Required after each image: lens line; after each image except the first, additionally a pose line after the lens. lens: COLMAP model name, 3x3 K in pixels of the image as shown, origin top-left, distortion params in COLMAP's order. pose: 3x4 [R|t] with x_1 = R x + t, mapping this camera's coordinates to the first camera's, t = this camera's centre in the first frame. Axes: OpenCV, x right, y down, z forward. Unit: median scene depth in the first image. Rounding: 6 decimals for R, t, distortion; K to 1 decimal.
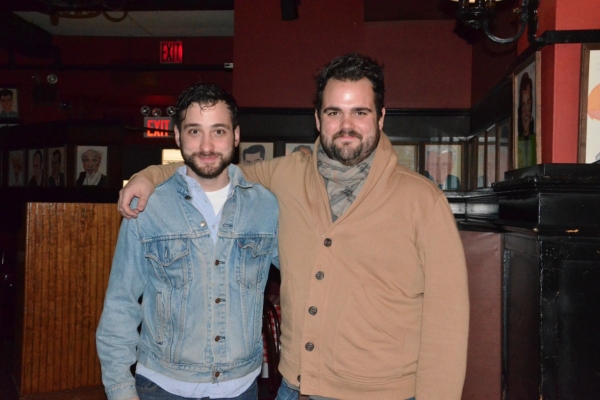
lens RADIAL K [[776.2, 0, 300.0], [0, 776.2, 200.0], [0, 0, 1]] dist [0.128206, 0.011073]
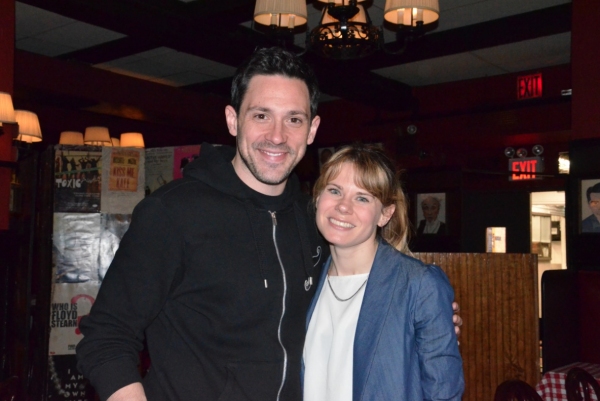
lens RADIAL K [[776.2, 0, 300.0], [0, 776.2, 200.5], [0, 0, 1]] dist [0.128206, 0.011073]
pose [[0.815282, -0.042461, -0.577505, 0.142076], [0.006113, 0.997884, -0.064739, 0.001656], [0.579031, 0.049250, 0.813816, 0.103791]]
